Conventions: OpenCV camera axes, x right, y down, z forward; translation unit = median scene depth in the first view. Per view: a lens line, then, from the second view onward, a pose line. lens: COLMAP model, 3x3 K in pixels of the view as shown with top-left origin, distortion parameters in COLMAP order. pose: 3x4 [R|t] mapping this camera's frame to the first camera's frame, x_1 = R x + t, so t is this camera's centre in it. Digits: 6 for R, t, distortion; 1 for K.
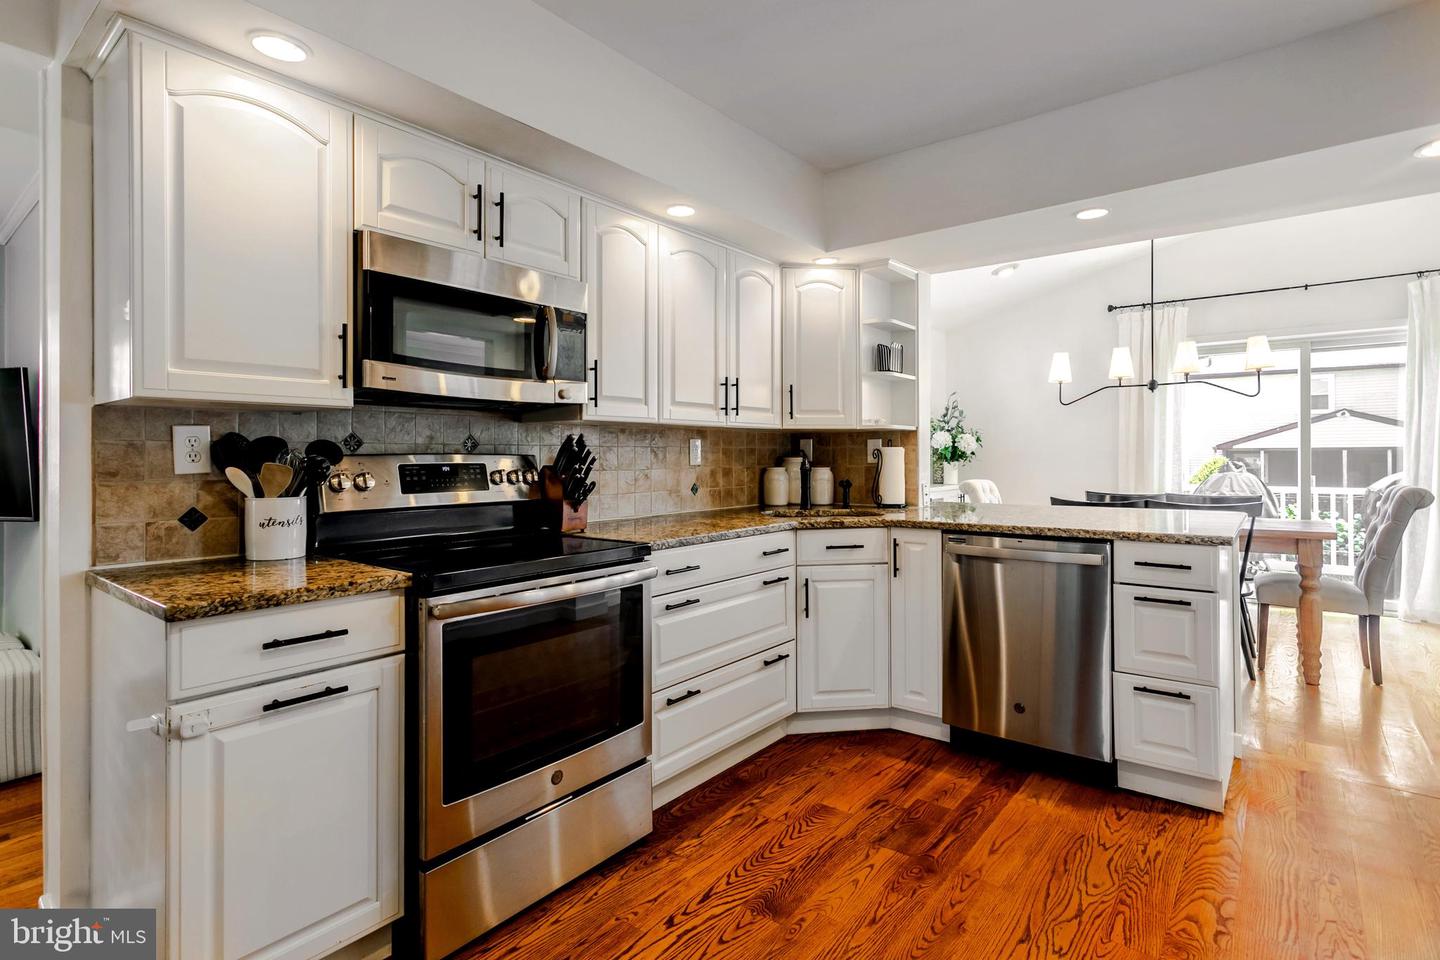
lens RADIAL K [[708.3, 0, 718.9], [0, 708.3, 458.1], [0, 0, 1]] dist [0.000392, 0.000278]
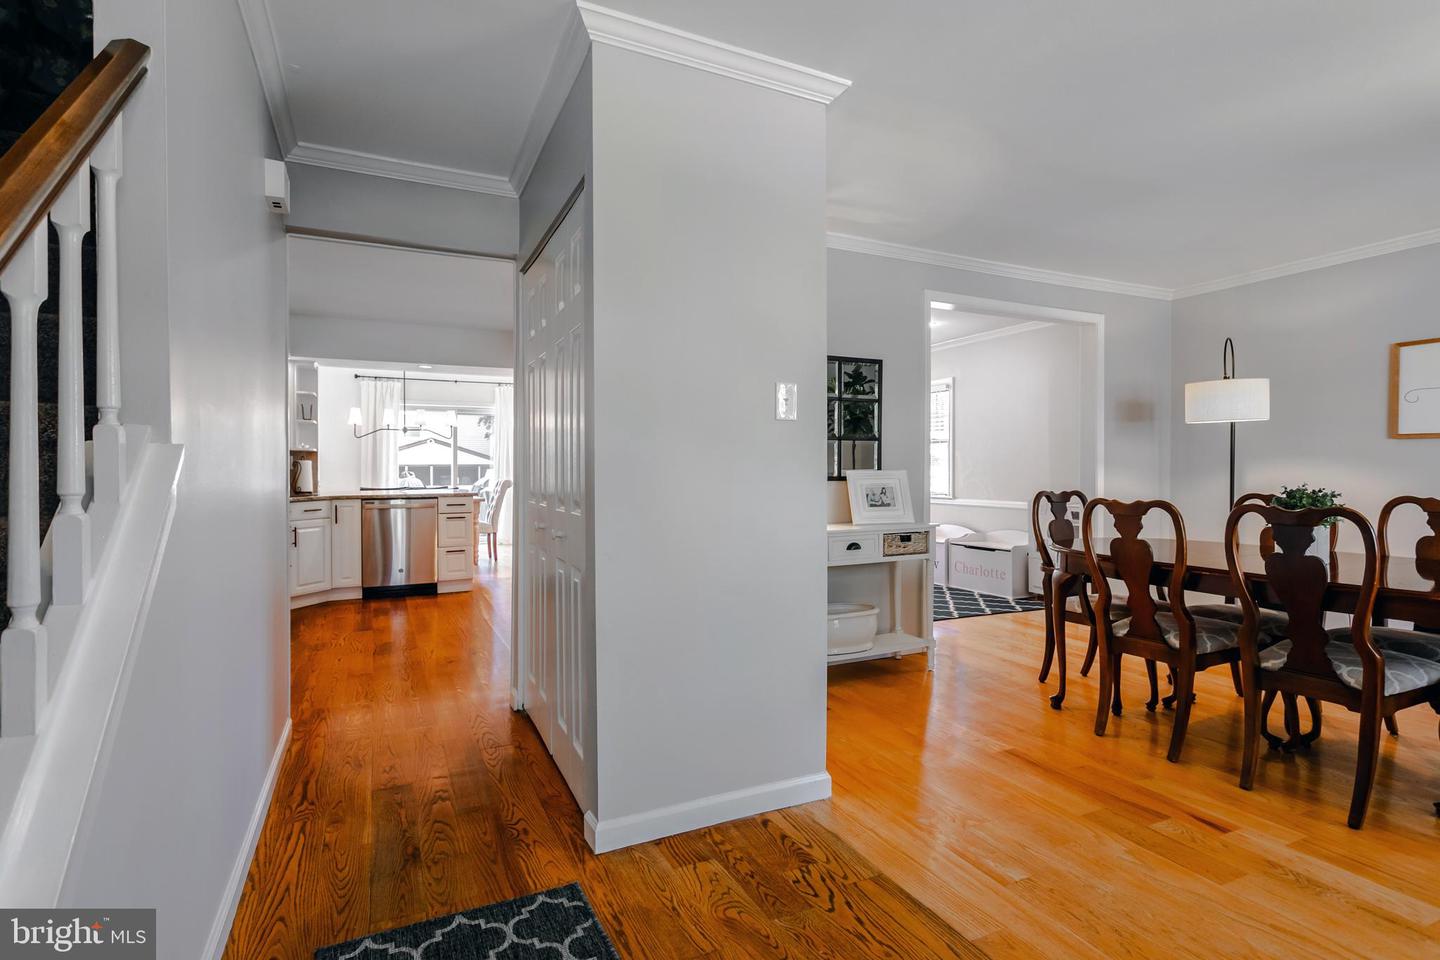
lens RADIAL K [[694.6, 0, 702.3], [0, 694.6, 478.2], [0, 0, 1]] dist [0.000707, 0.001437]
pose [[0.442320, -0.003320, 0.896851, -1.083449], [0.000189, 0.999993, 0.003609, 0.028902], [-0.896858, -0.001427, 0.442317, -0.839746]]
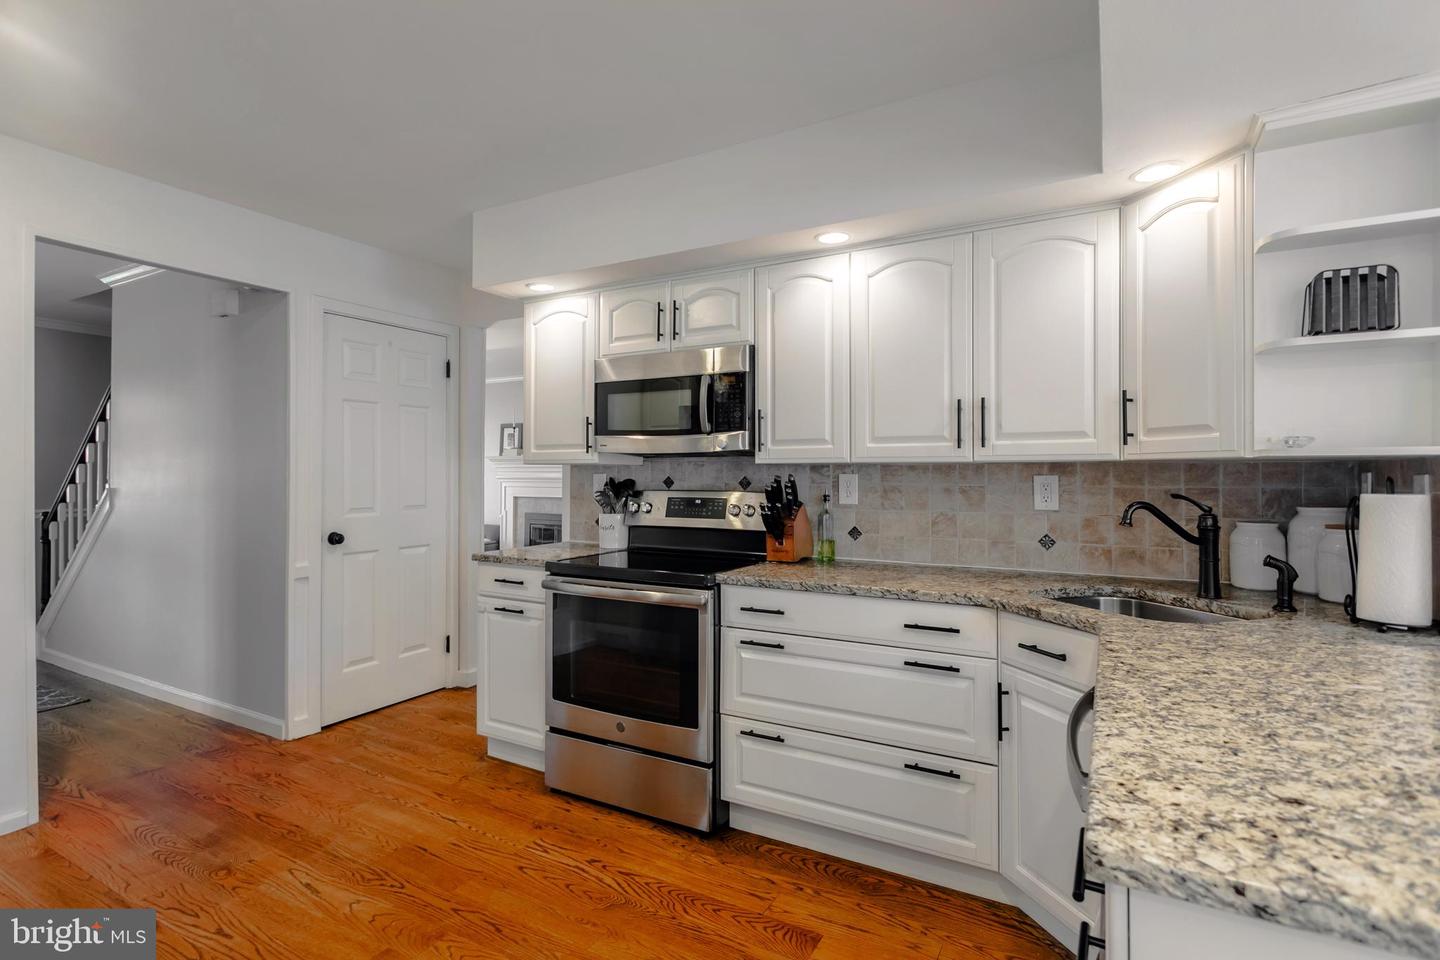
lens RADIAL K [[694.6, 0, 702.3], [0, 694.6, 478.2], [0, 0, 1]] dist [0.000707, 0.001437]
pose [[0.163852, 0.007212, -0.986458, 0.730091], [-0.007606, 0.999953, 0.006047, -0.029569], [0.986456, 0.006512, 0.163900, 0.597777]]
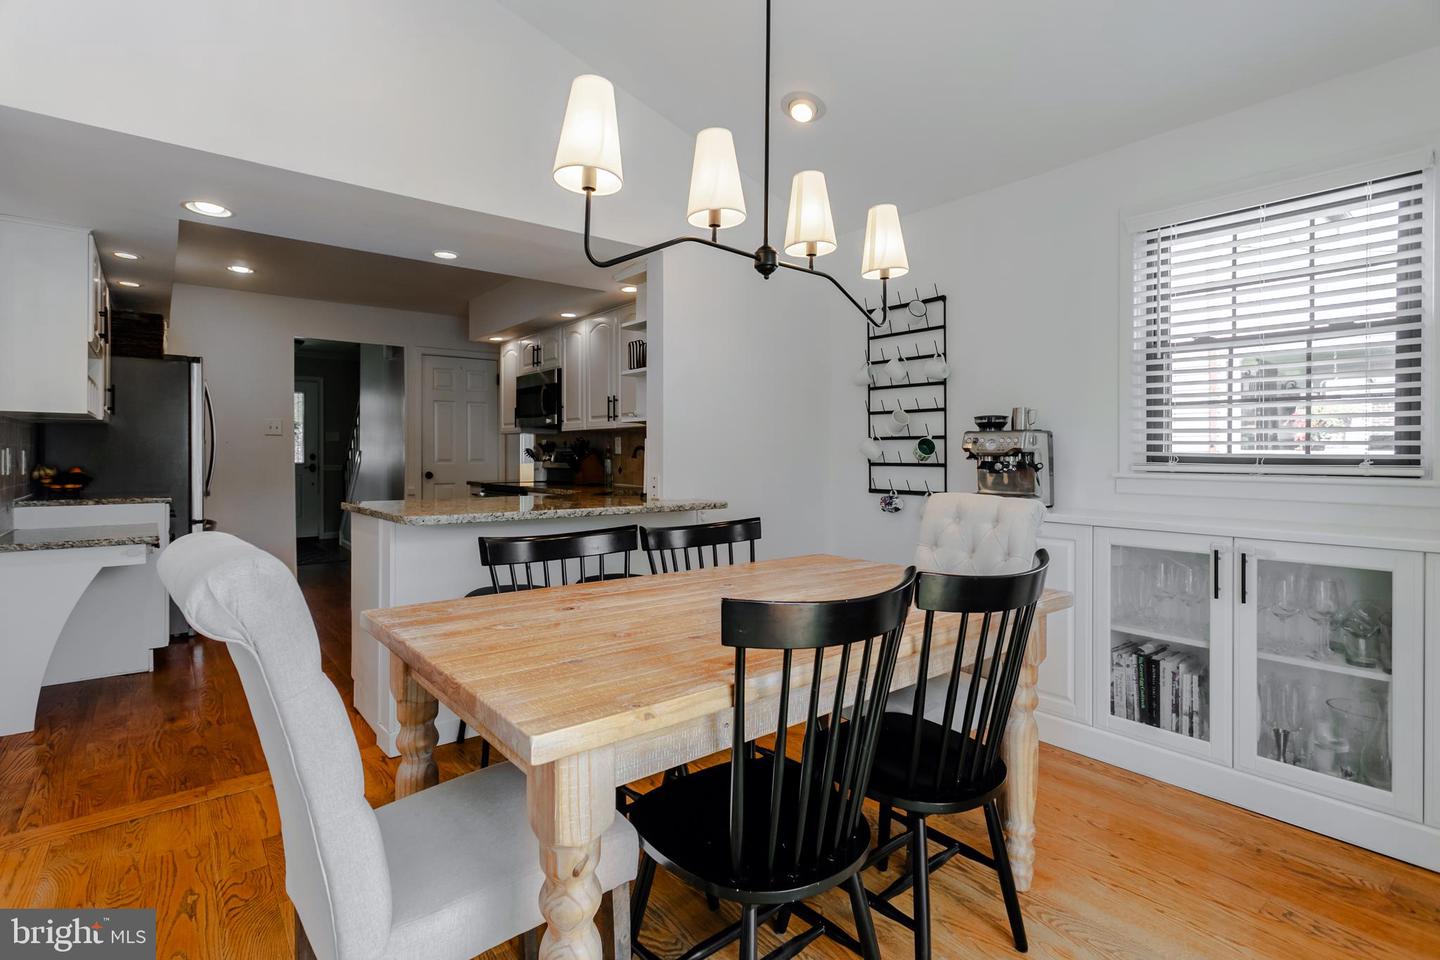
lens RADIAL K [[708.3, 0, 718.9], [0, 708.3, 458.1], [0, 0, 1]] dist [0.000392, 0.000278]
pose [[-0.222919, 0.013743, -0.974740, 1.461795], [-0.000541, 0.999899, 0.014221, -0.003081], [0.974837, 0.003697, -0.222889, 1.583996]]
